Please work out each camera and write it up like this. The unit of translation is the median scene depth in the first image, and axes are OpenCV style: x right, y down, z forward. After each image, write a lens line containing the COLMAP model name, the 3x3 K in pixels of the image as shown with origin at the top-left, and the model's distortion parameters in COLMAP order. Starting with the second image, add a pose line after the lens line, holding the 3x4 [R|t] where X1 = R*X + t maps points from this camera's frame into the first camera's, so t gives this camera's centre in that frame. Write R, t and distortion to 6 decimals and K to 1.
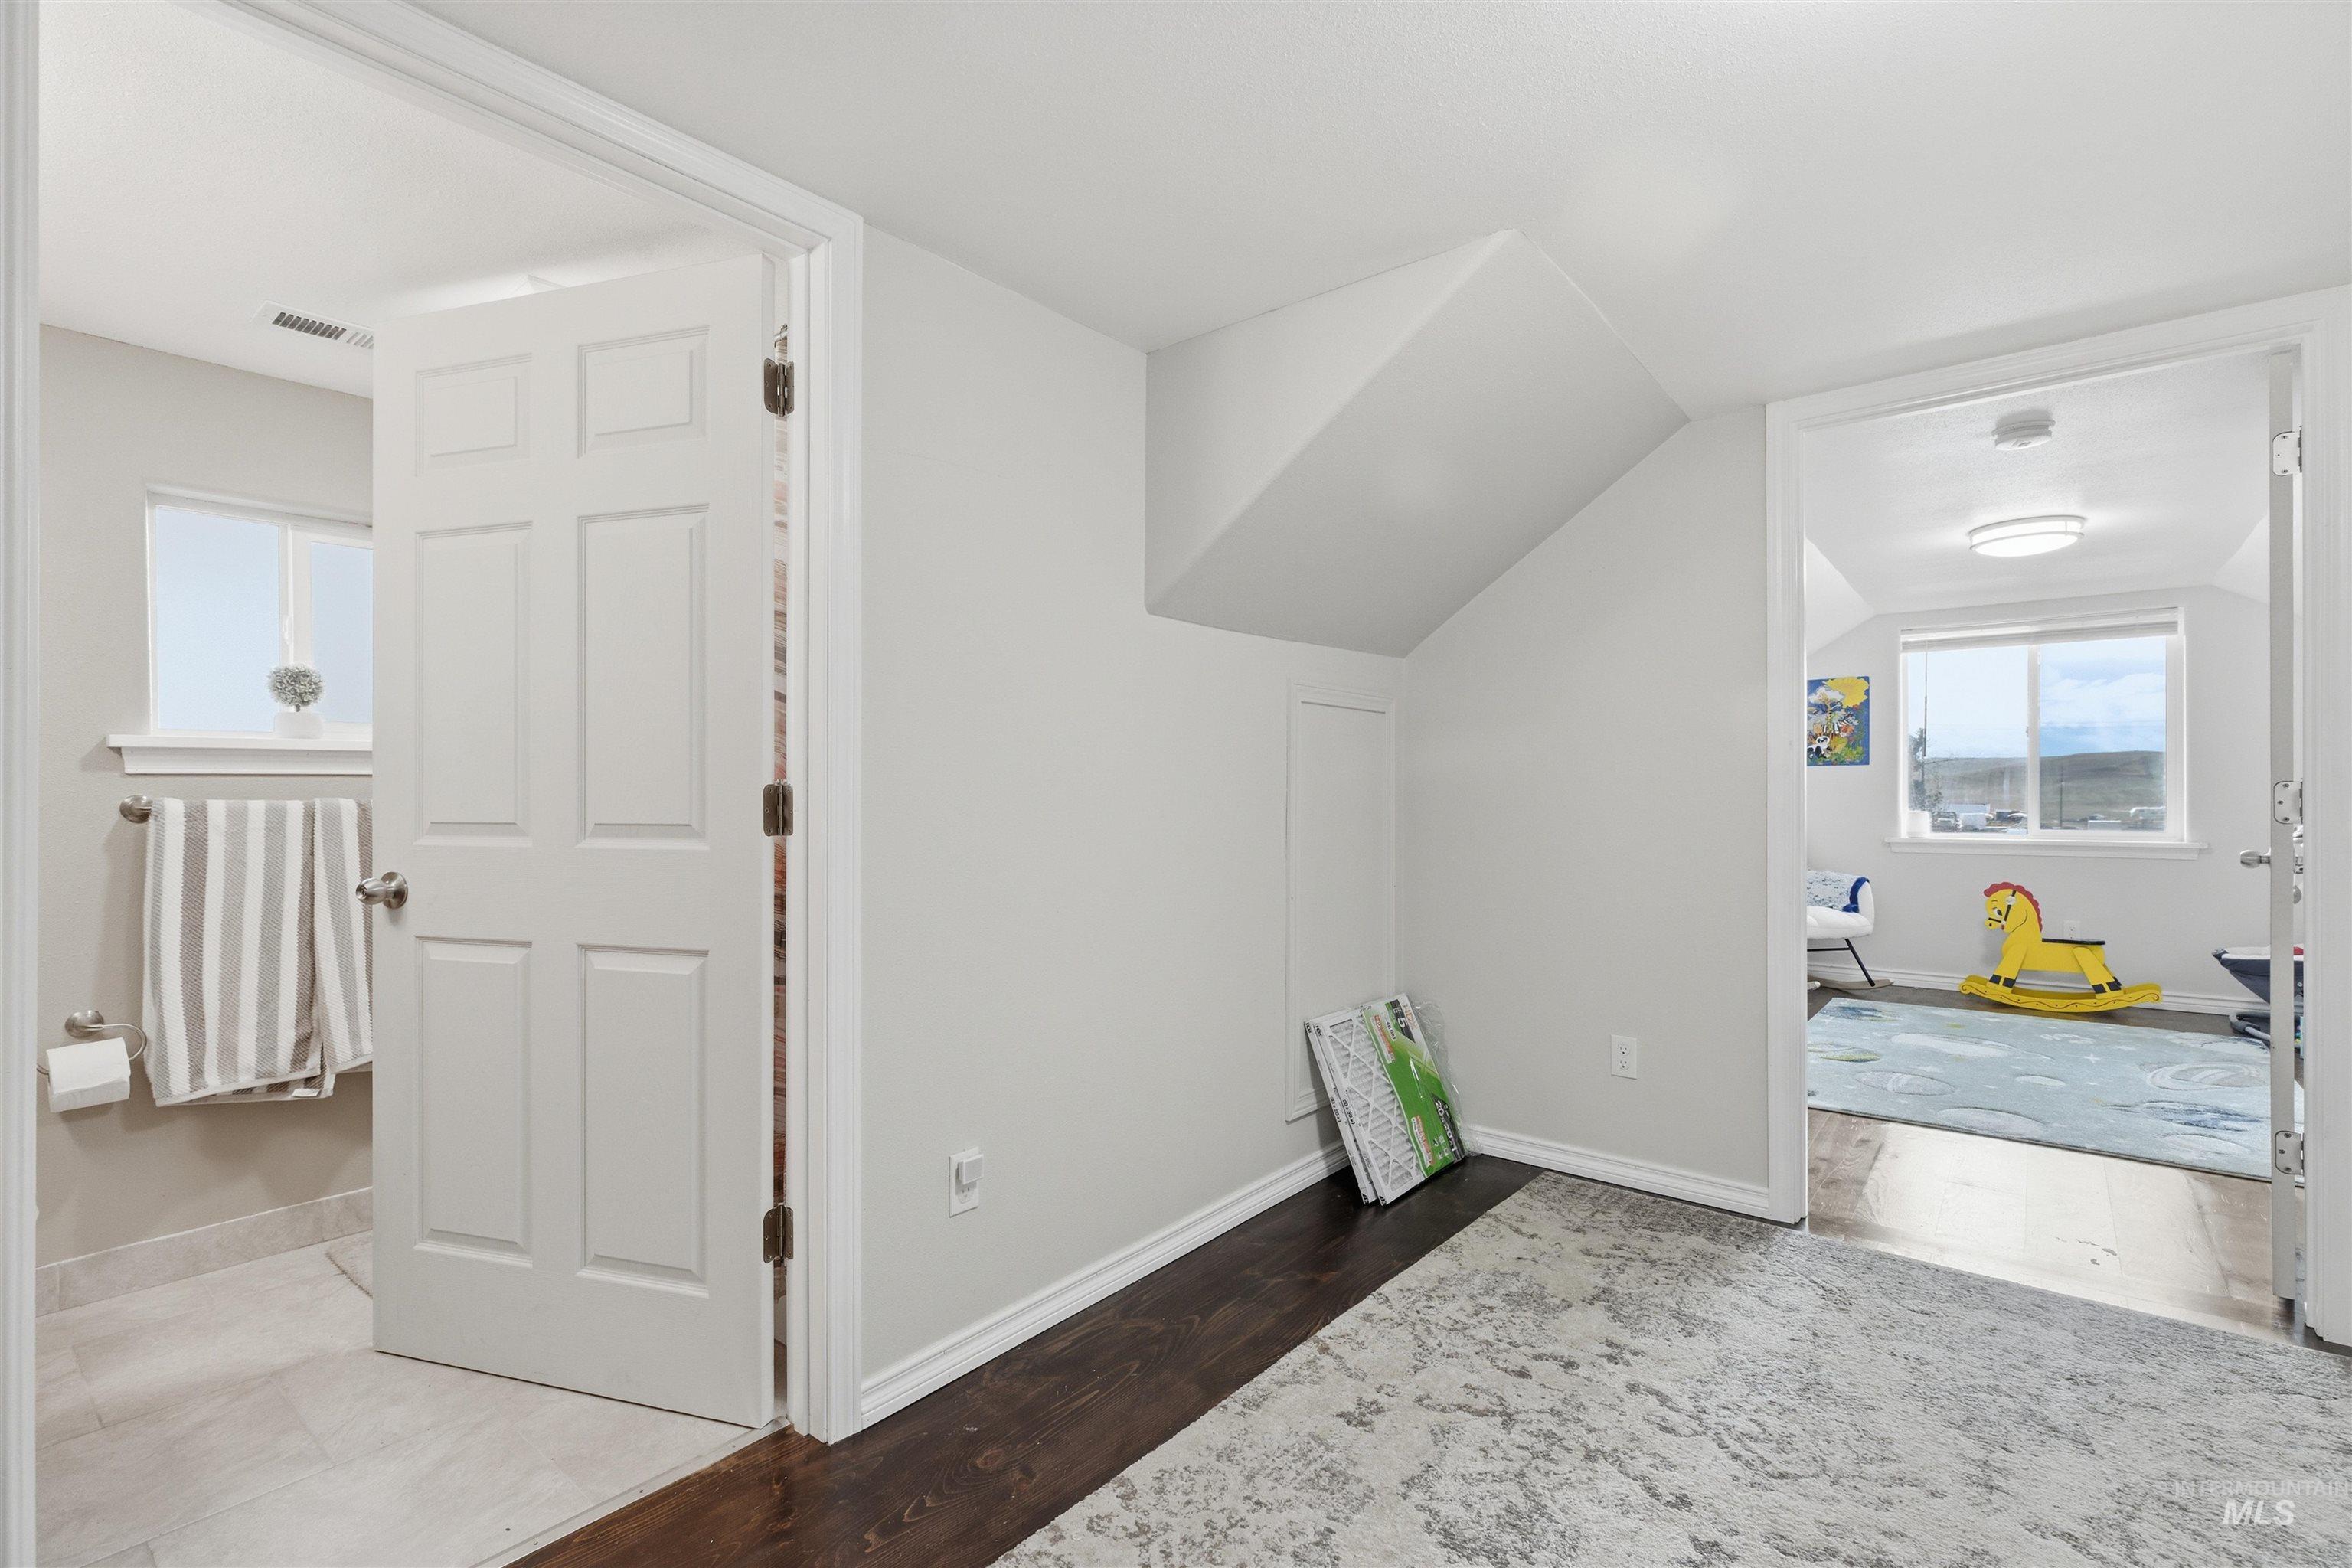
lens RADIAL K [[1096.2, 0, 1162.3], [0, 1096.2, 785.2], [0, 0, 1]] dist [-0.000514, -0.000118]
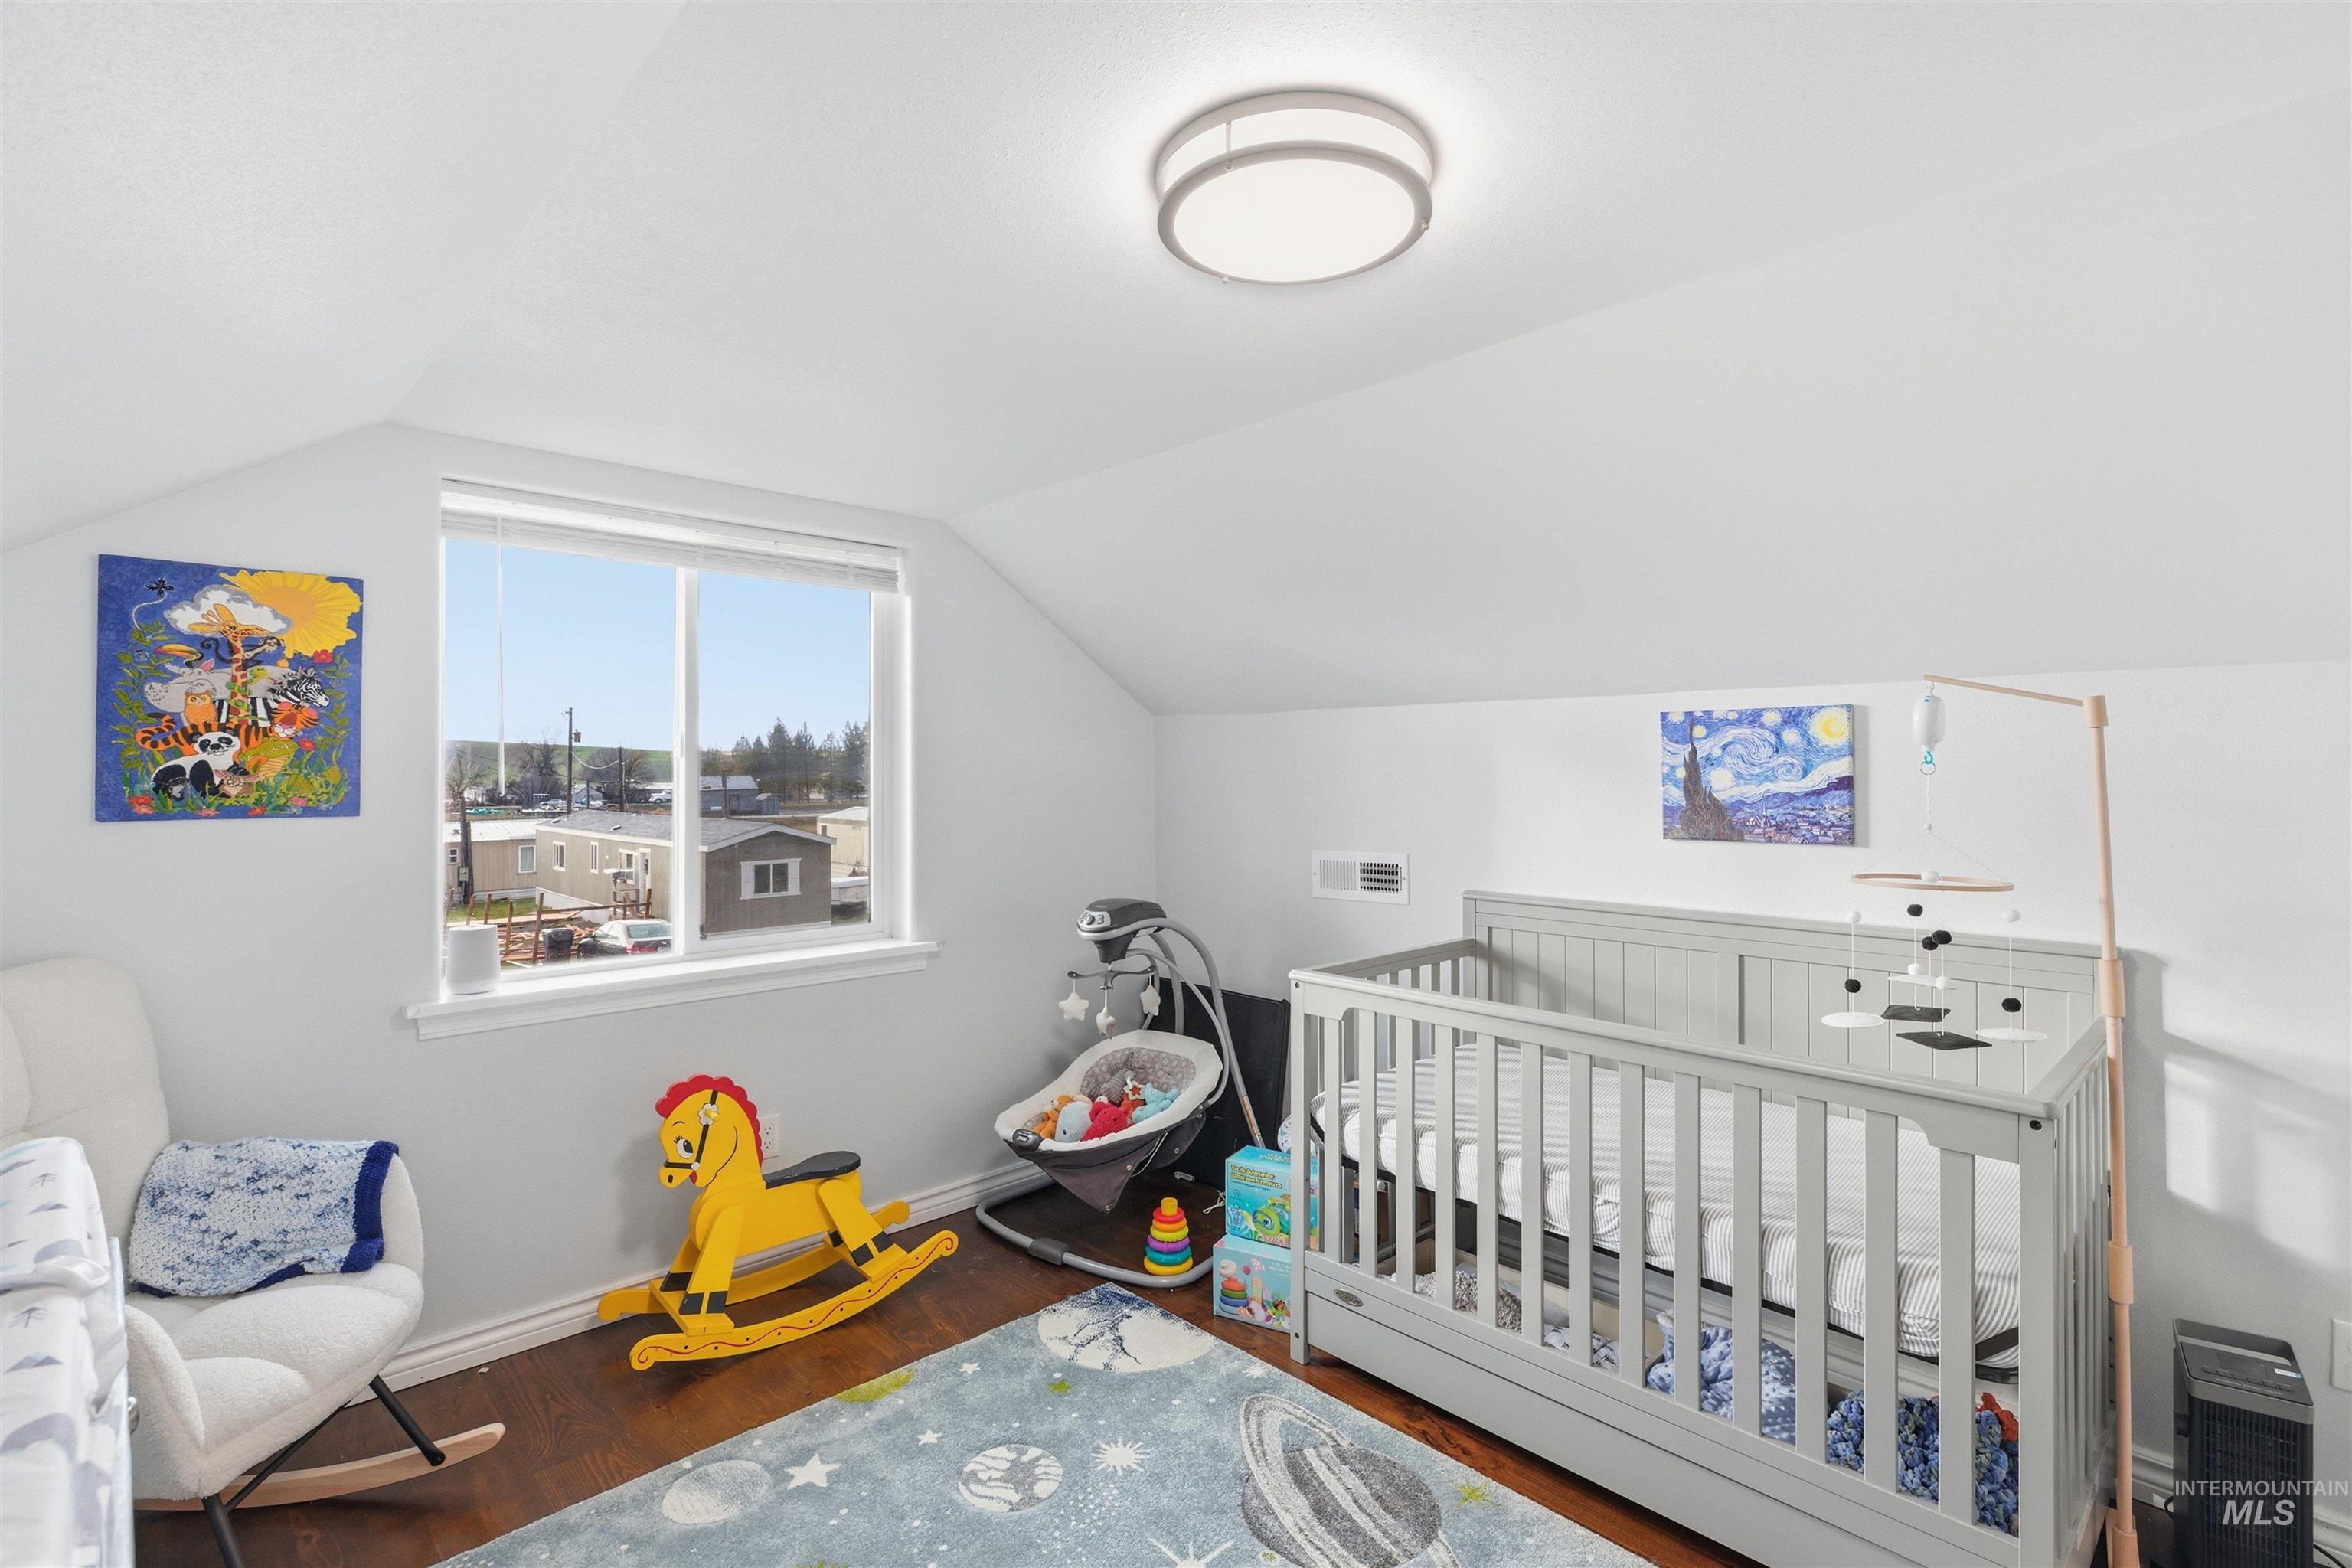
lens RADIAL K [[1096.2, 0, 1178.7], [0, 1096.2, 780.0], [0, 0, 1]] dist [-0.000514, -0.000118]
pose [[0.153863, 0.007474, 0.988064, 0.335893], [0.000337, 0.999971, -0.007617, -0.029392], [-0.988092, 0.001505, 0.153856, 0.703046]]
